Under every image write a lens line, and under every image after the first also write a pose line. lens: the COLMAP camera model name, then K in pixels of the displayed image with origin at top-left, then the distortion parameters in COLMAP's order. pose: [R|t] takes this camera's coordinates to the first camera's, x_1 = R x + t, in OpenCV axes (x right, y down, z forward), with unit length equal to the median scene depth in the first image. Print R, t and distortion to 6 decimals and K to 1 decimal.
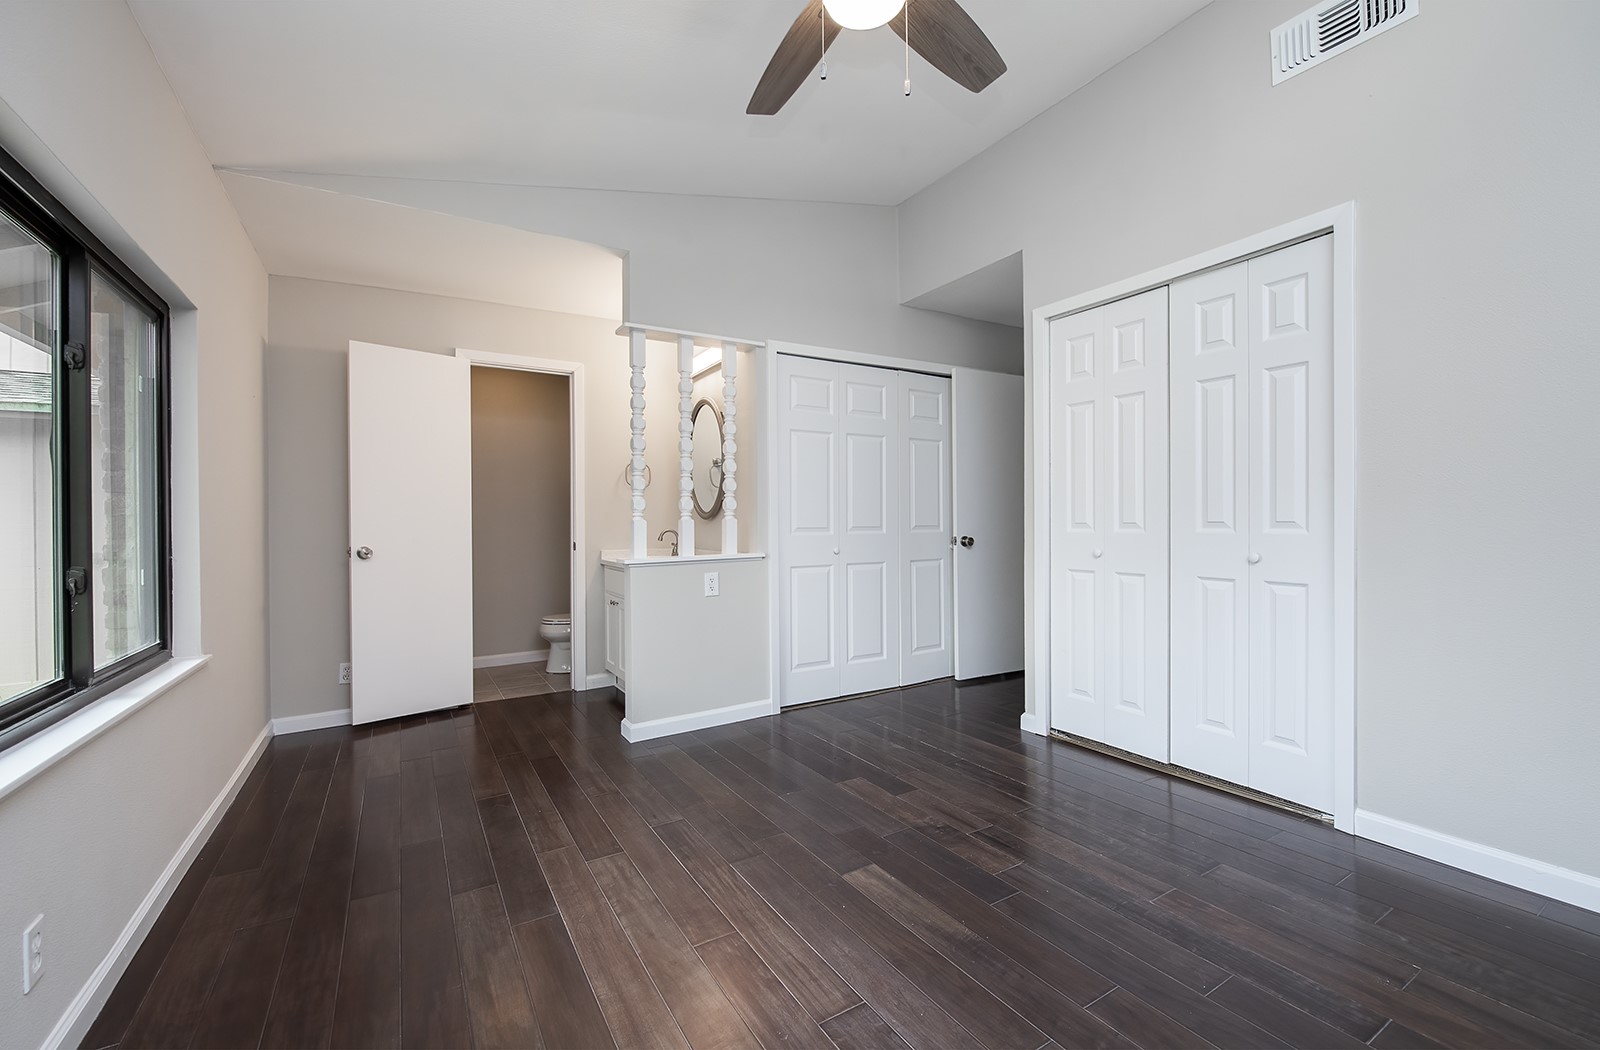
lens RADIAL K [[706.8, 0, 800.0], [0, 706.8, 525.0], [0, 0, 1]] dist [0.000809, 0.000060]
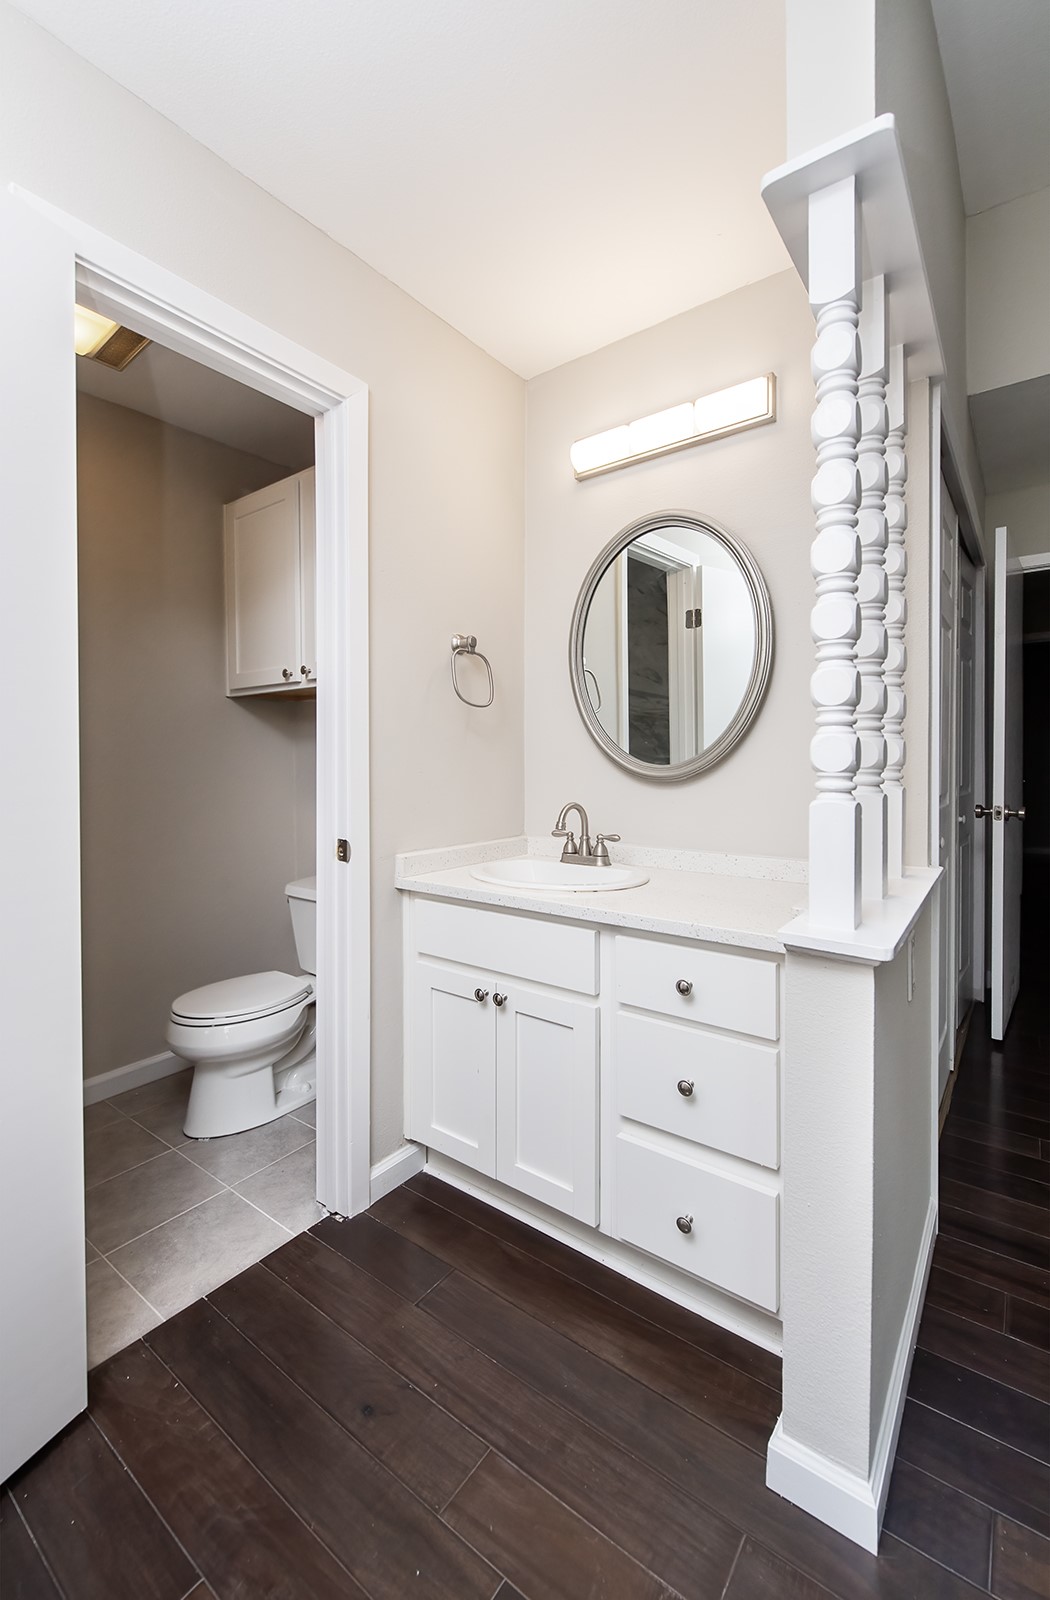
lens RADIAL K [[670.4, 0, 527.8], [0, 670.4, 780.3], [0, 0, 1]] dist [0.001172, -0.000037]
pose [[0.917201, -0.001960, 0.398420, -0.475208], [-0.004877, 0.999858, 0.016145, -0.020139], [-0.398395, -0.016751, 0.917061, 0.784670]]
